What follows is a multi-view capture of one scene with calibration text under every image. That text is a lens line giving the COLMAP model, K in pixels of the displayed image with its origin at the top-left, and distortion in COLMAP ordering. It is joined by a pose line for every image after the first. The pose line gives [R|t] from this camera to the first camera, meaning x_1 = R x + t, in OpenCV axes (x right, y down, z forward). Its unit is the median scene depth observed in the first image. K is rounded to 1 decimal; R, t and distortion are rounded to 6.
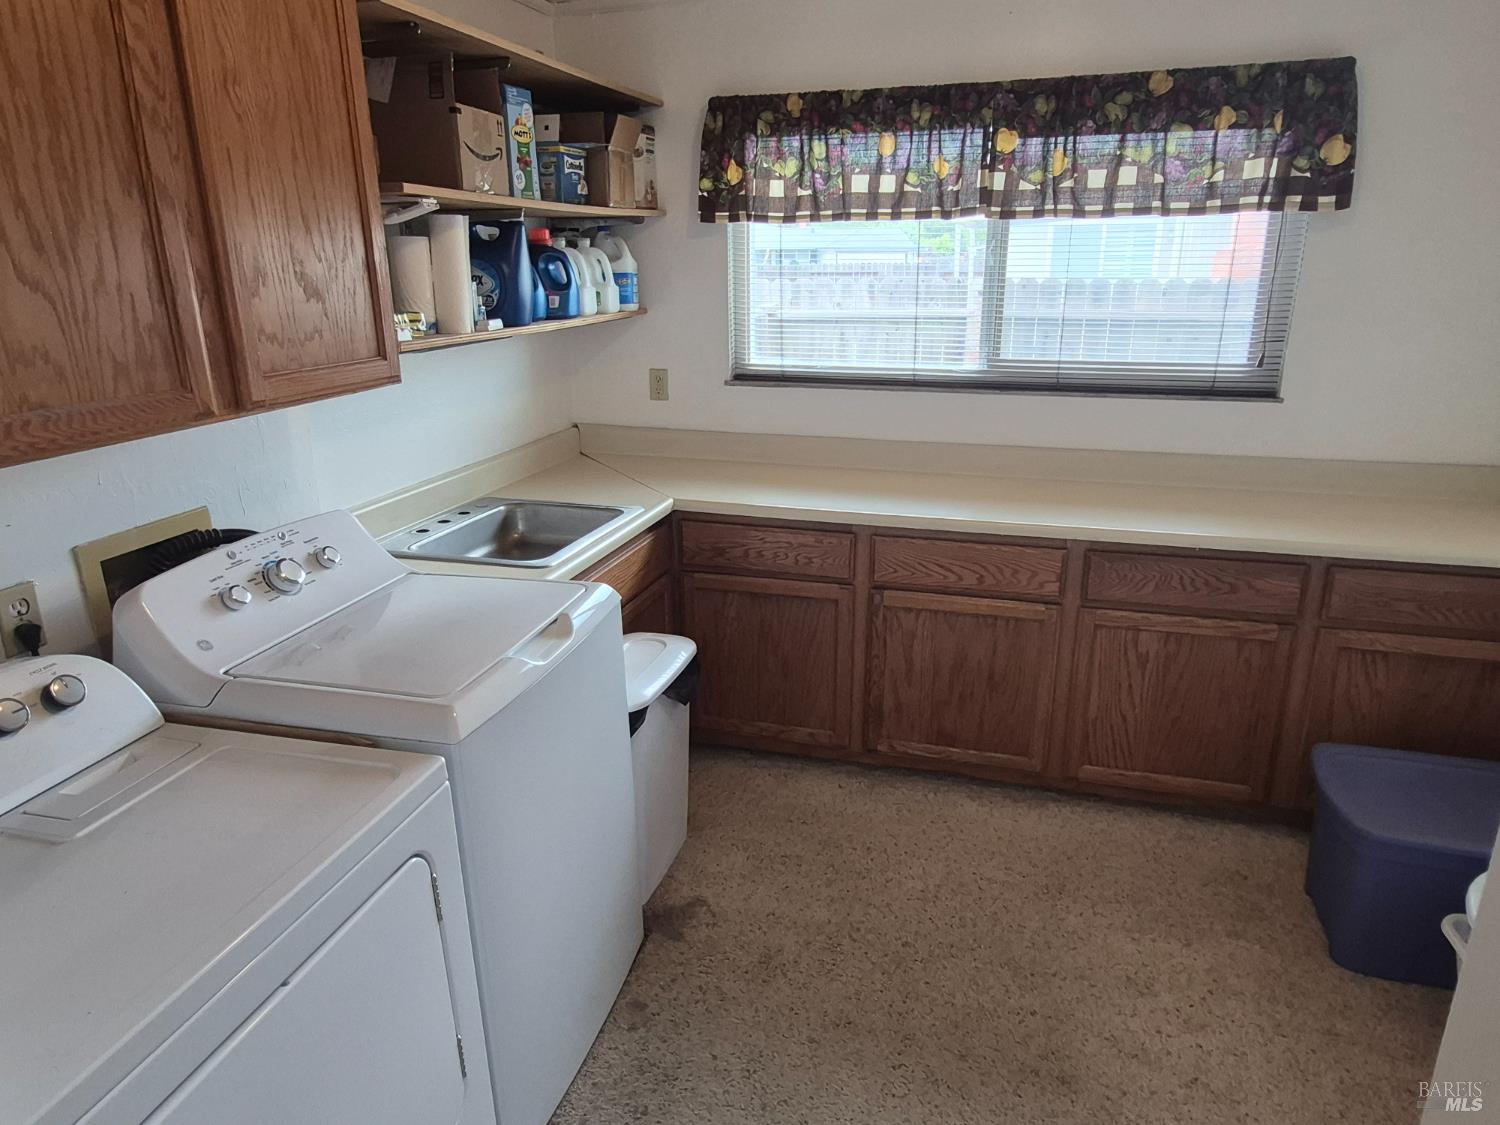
lens RADIAL K [[962.1, 0, 752.9], [0, 962.1, 566.9], [0, 0, 1]] dist [0.002308, 0.006262]
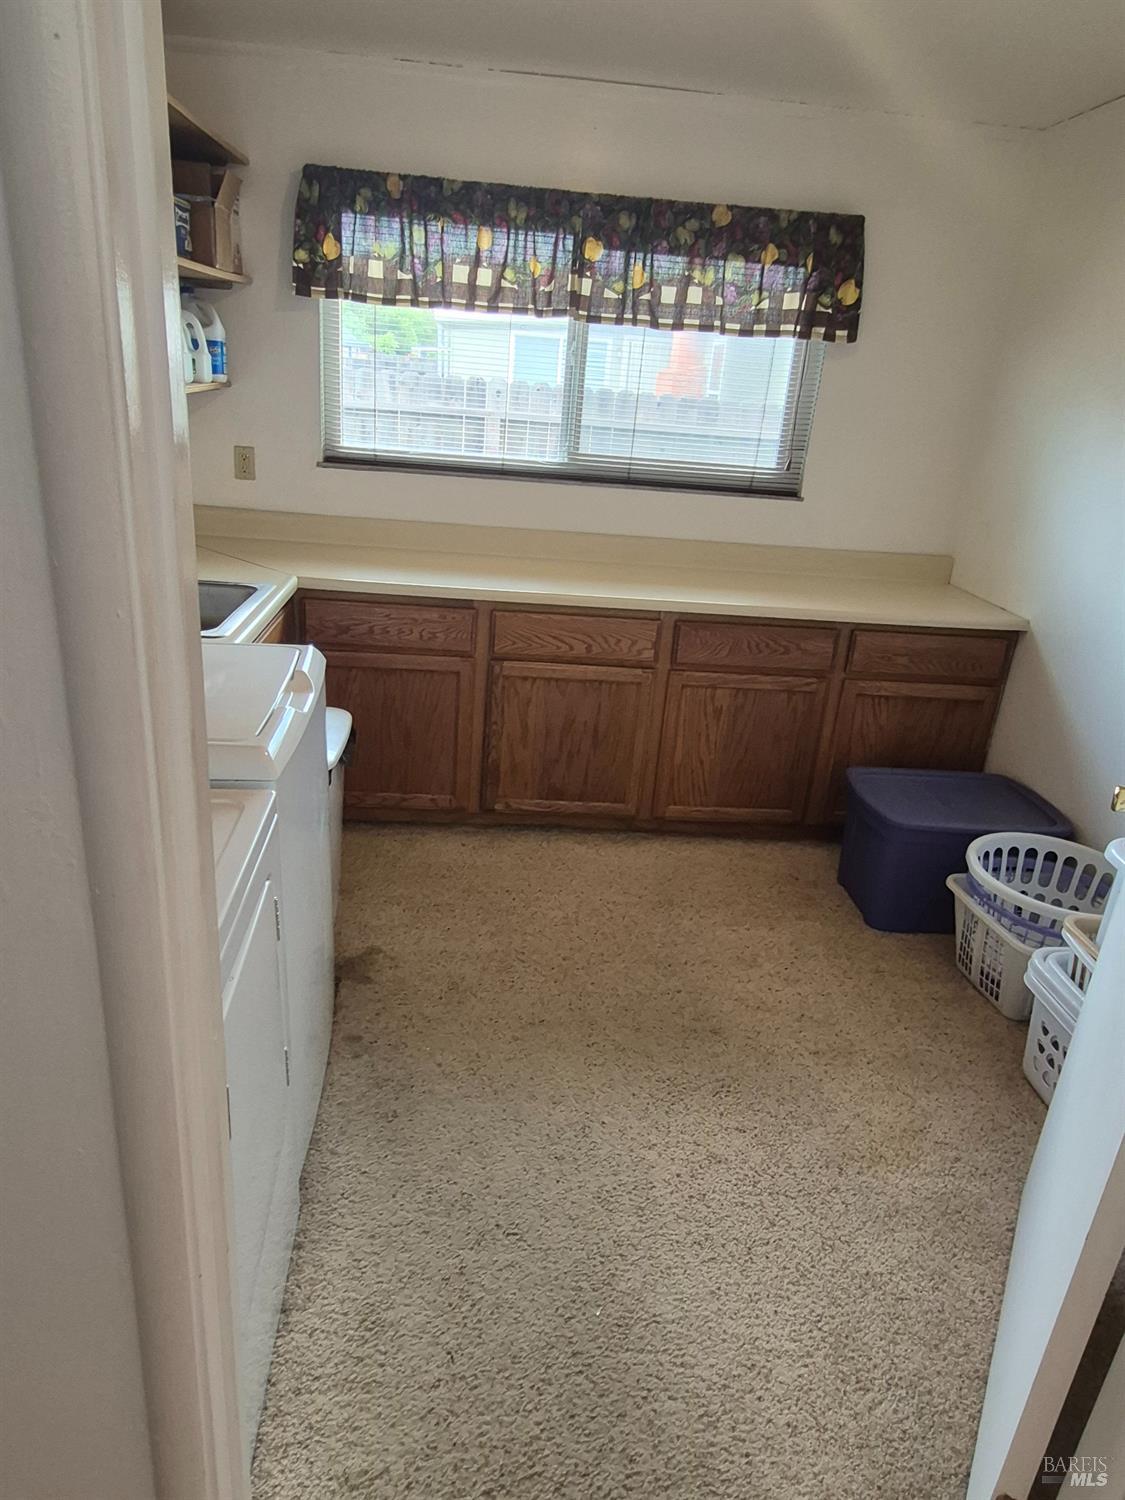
lens RADIAL K [[962.1, 0, 566.7], [0, 962.1, 749.8], [0, 0, 1]] dist [0.002308, 0.006262]
pose [[0.933076, -0.057355, 0.355078, -0.194087], [0.029178, 0.996021, 0.084212, 0.034631], [-0.358495, -0.068216, 0.931036, -0.055325]]
